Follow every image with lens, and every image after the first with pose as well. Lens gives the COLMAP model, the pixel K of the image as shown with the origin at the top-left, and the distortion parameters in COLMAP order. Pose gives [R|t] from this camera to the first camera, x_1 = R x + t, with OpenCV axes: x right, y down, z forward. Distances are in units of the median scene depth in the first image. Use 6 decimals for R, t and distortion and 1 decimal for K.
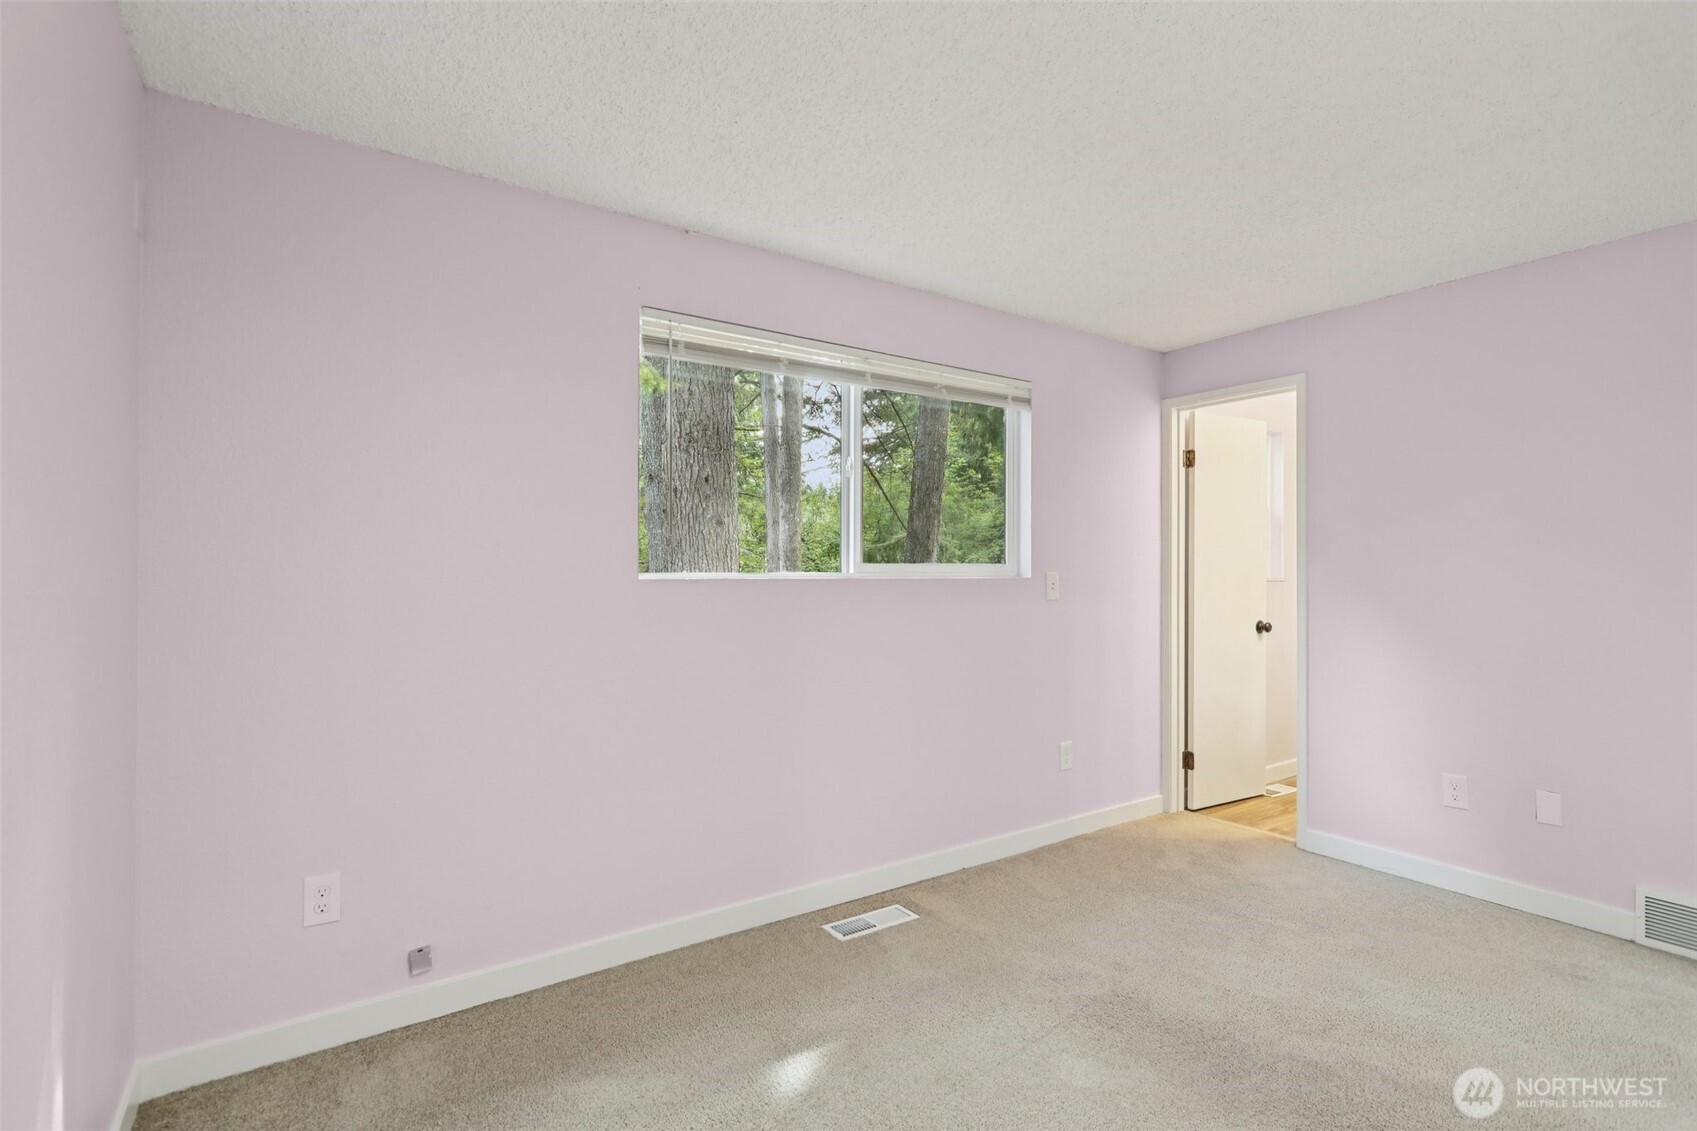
lens RADIAL K [[817.4, 0, 854.4], [0, 817.4, 564.9], [0, 0, 1]] dist [0.001464, -0.000038]
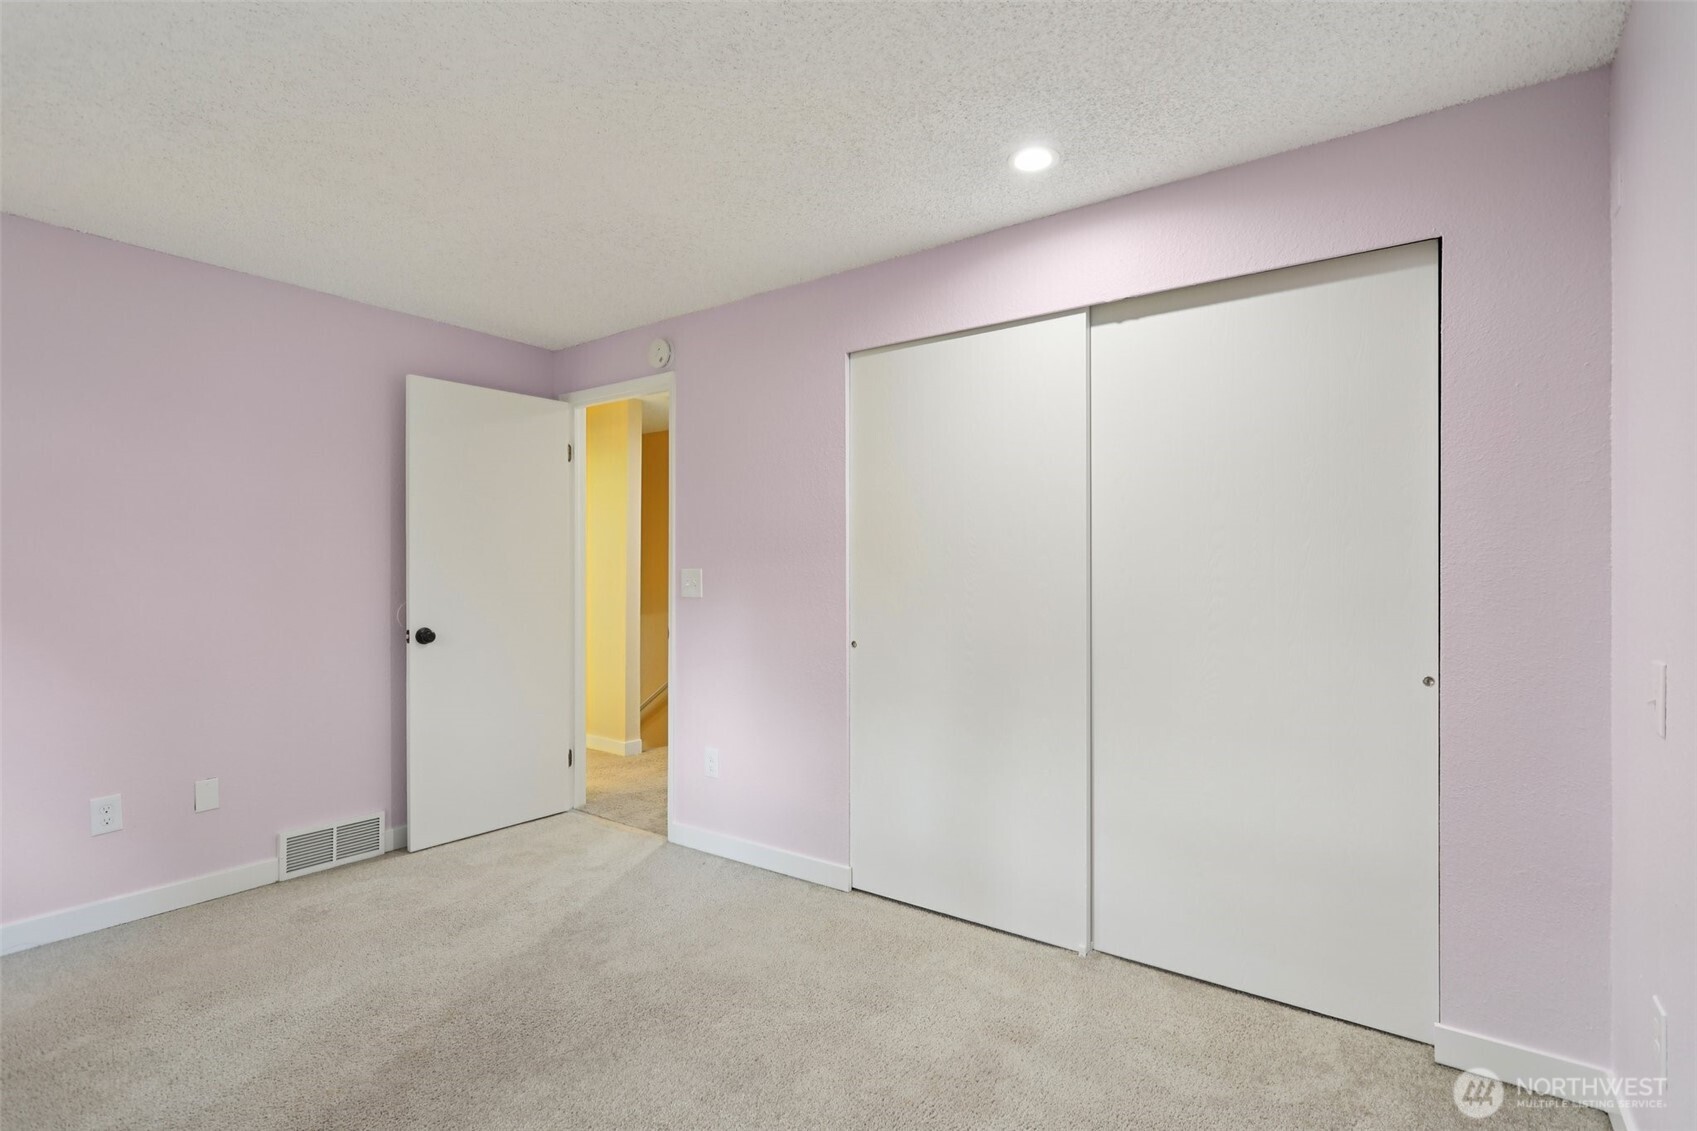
lens RADIAL K [[817.4, 0, 857.8], [0, 817.4, 557.8], [0, 0, 1]] dist [0.001464, -0.000038]
pose [[-0.323728, 0.002482, 0.946147, -0.411033], [-0.004520, 0.999981, -0.004170, -0.002215], [-0.946139, -0.005627, -0.323711, 0.574139]]
